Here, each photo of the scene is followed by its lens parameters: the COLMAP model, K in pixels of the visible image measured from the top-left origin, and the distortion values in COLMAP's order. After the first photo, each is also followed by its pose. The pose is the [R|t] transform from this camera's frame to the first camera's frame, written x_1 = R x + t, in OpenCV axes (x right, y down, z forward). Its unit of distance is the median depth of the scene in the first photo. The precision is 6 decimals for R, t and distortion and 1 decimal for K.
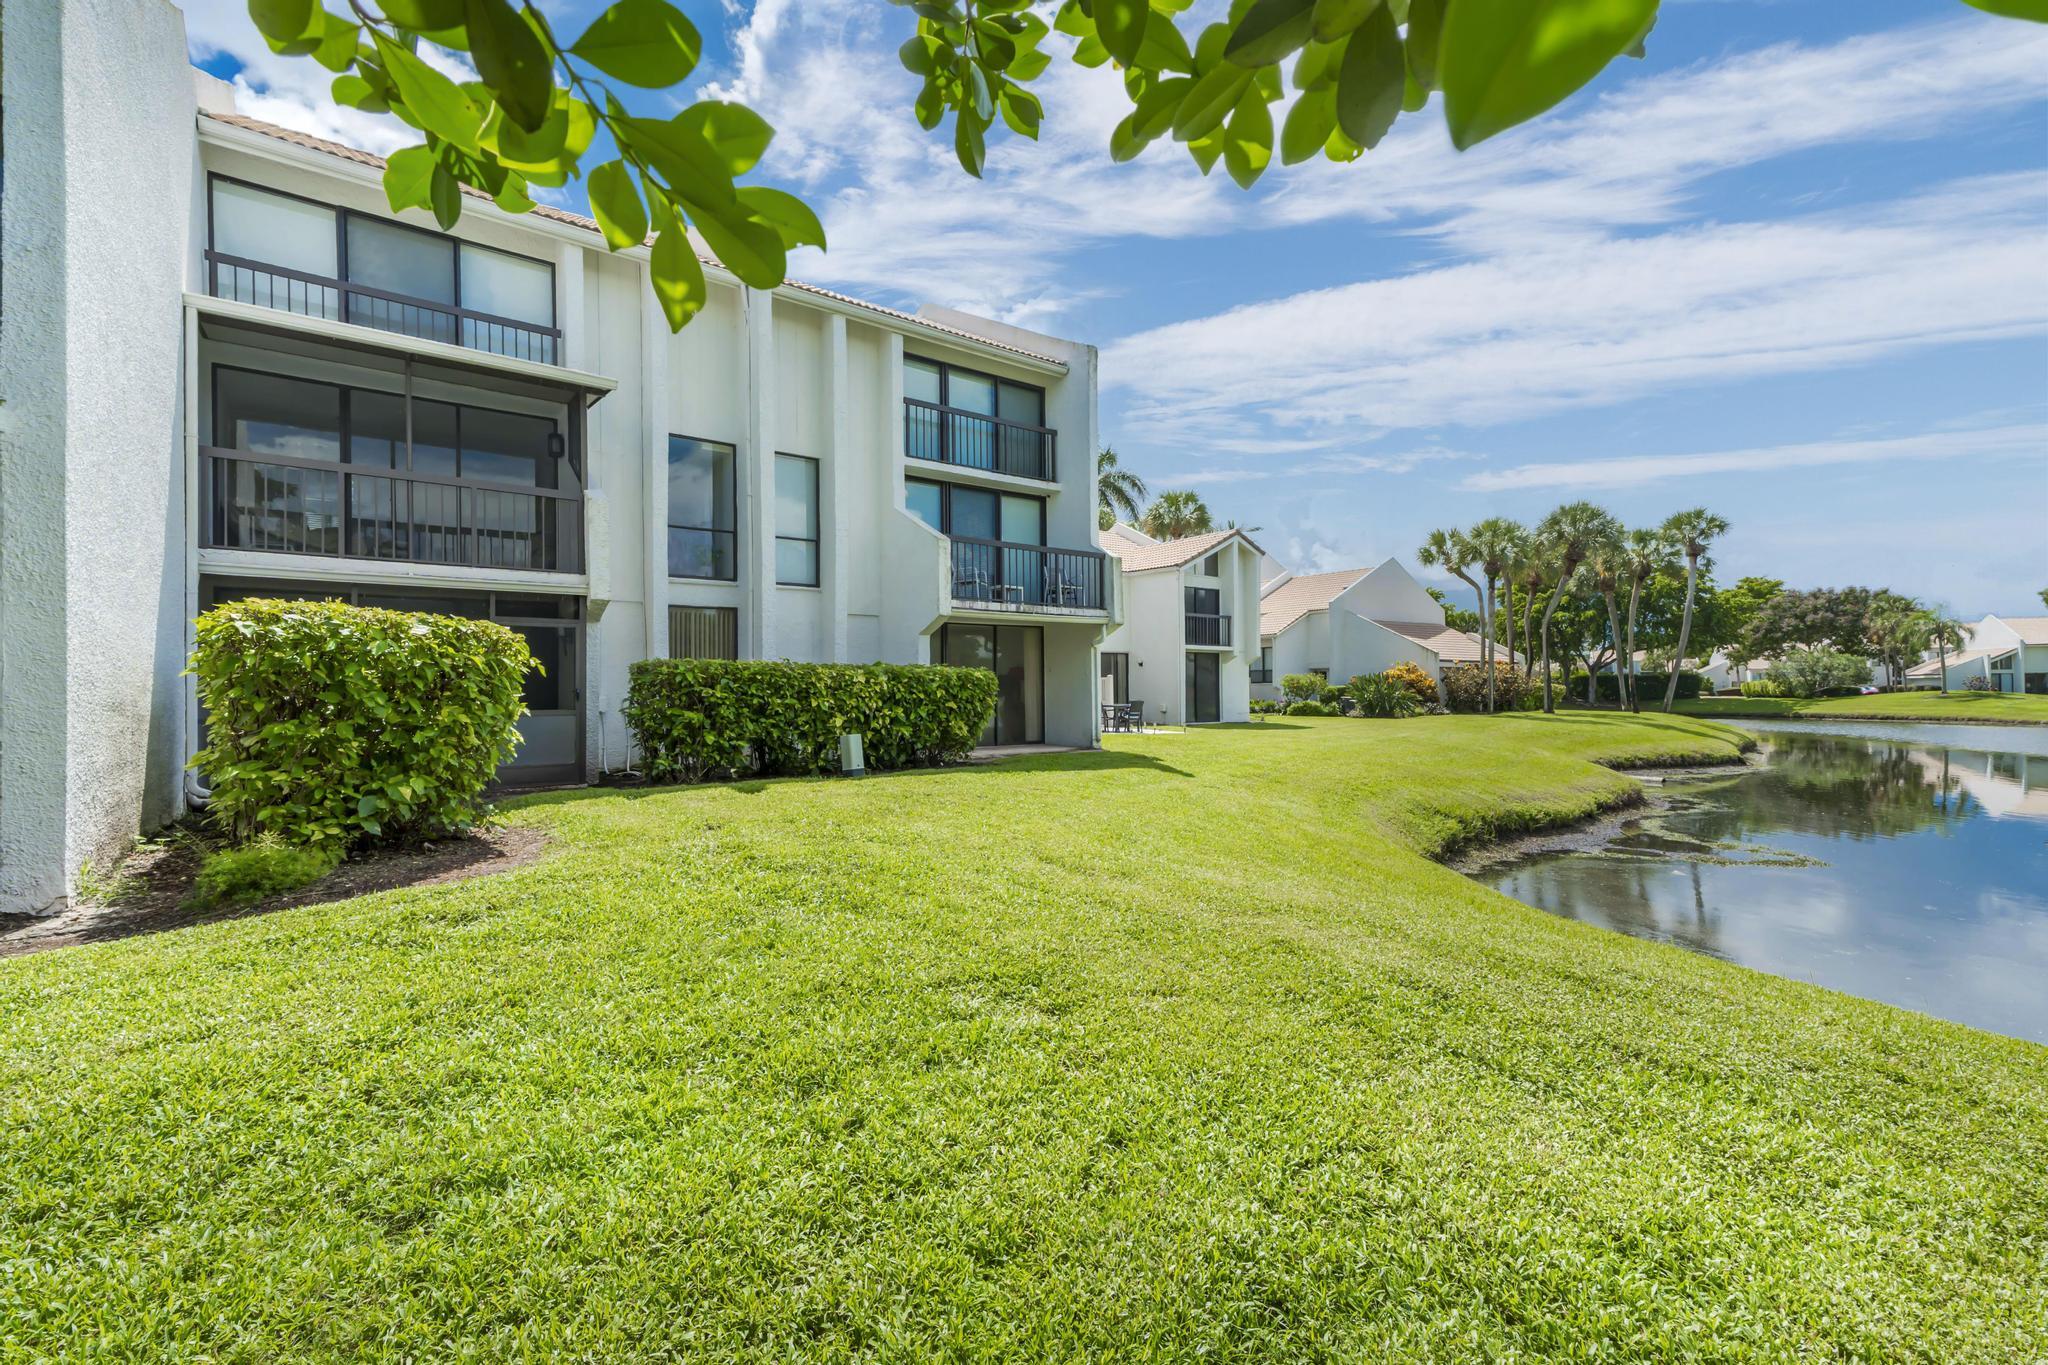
lens RADIAL K [[956.3, 0, 1024.0], [0, 956.3, 682.5], [0, 0, 1]] dist [0.037862, -0.000299]
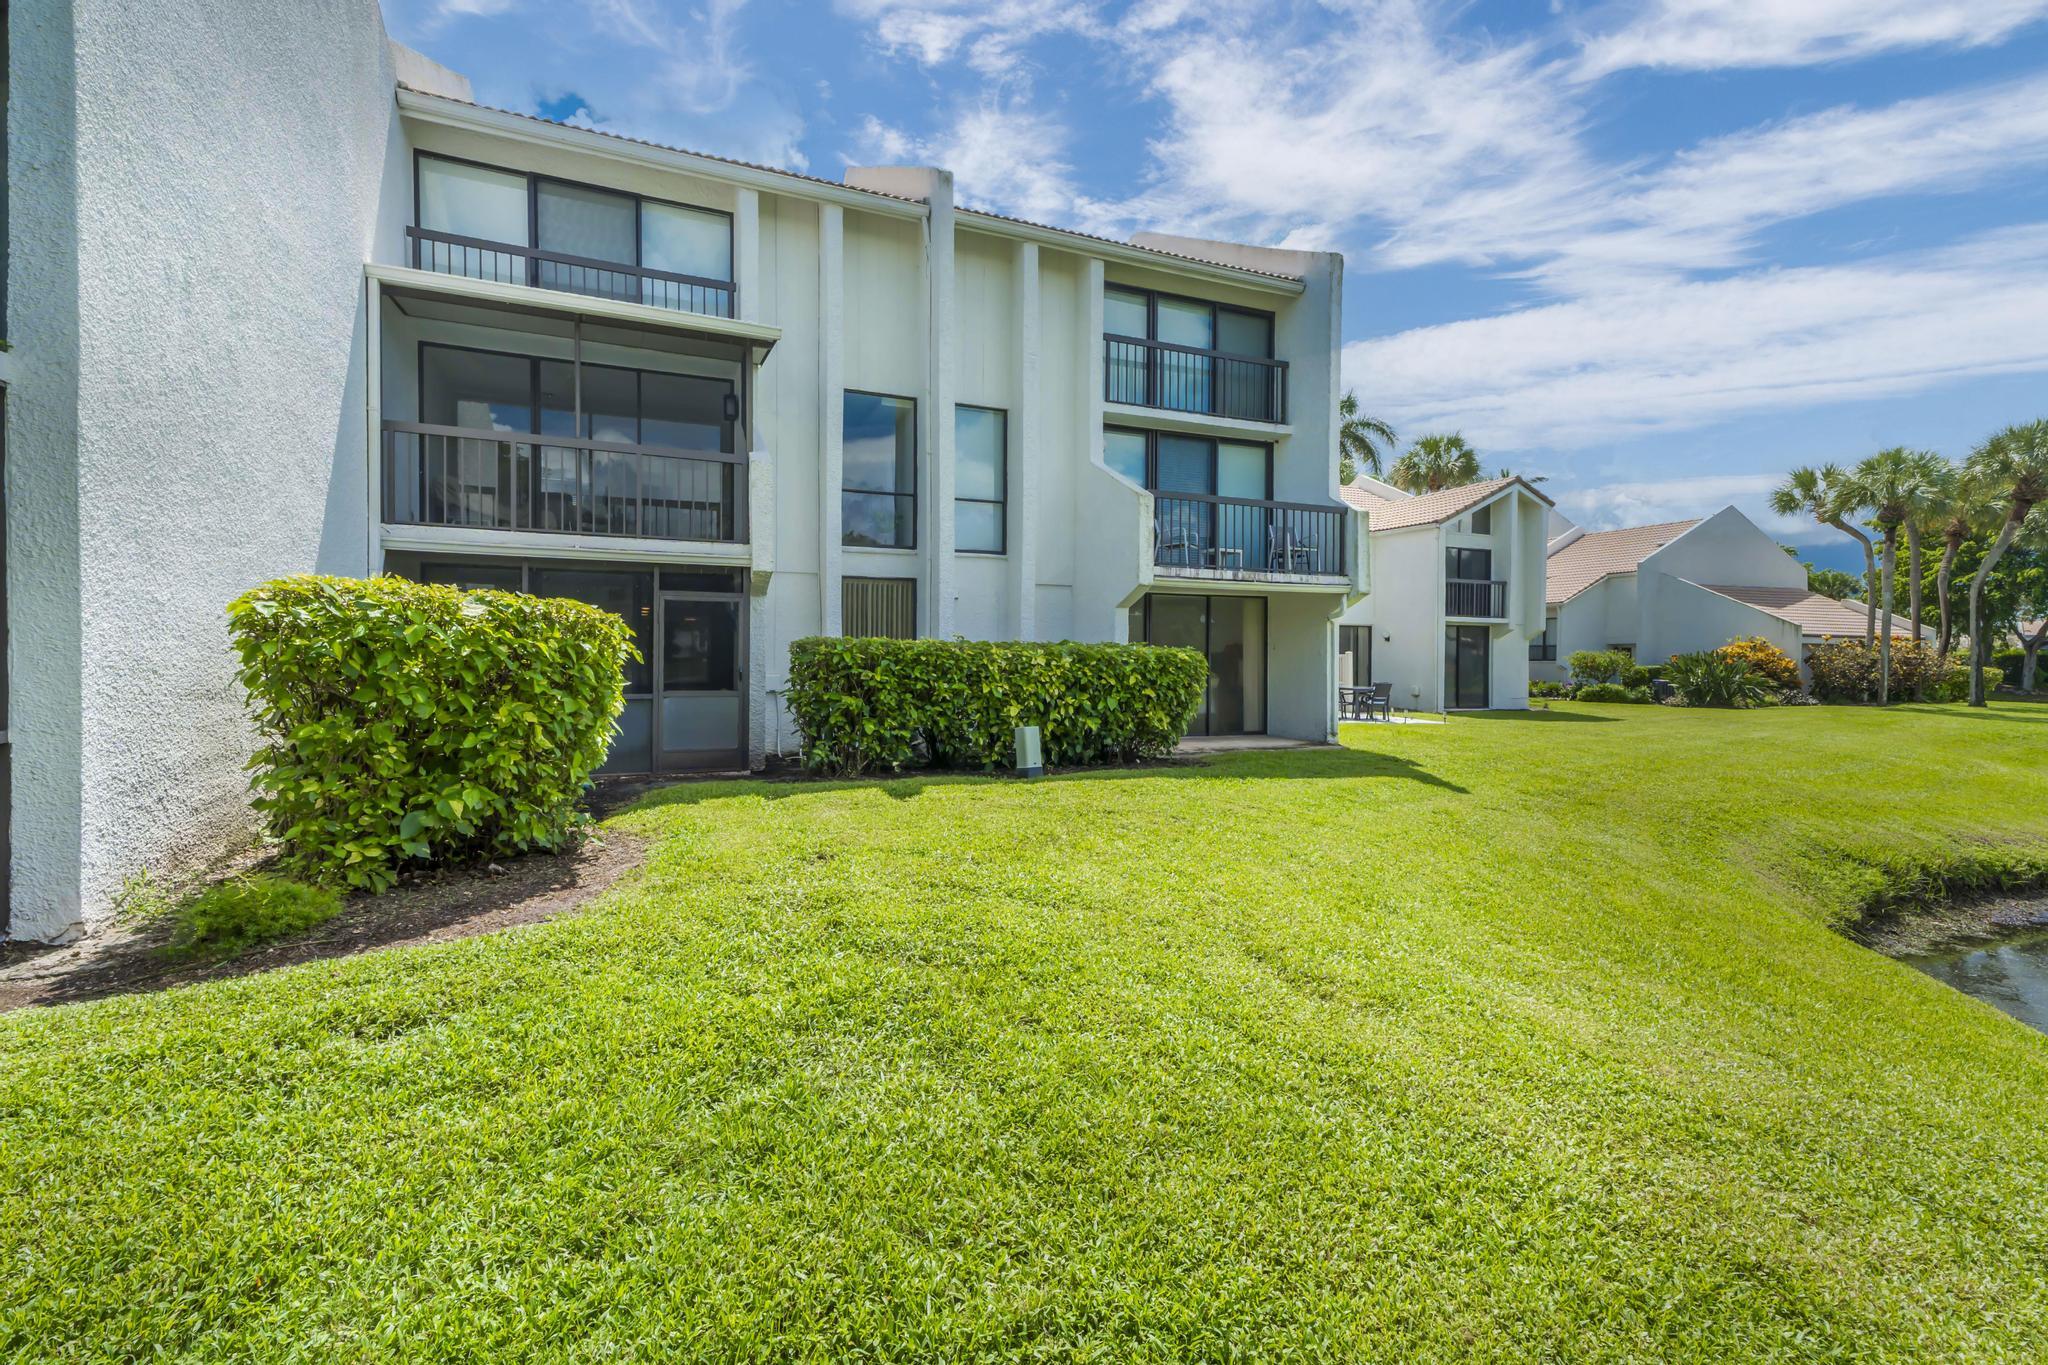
lens RADIAL K [[912.2, 0, 1010.9], [0, 912.2, 659.1], [0, 0, 1]] dist [0.036433, -0.000399]
pose [[0.966700, 0.014002, -0.255530, 0.010144], [-0.010464, 0.999830, 0.015200, -0.015598], [0.255699, -0.012020, 0.966682, 0.188127]]
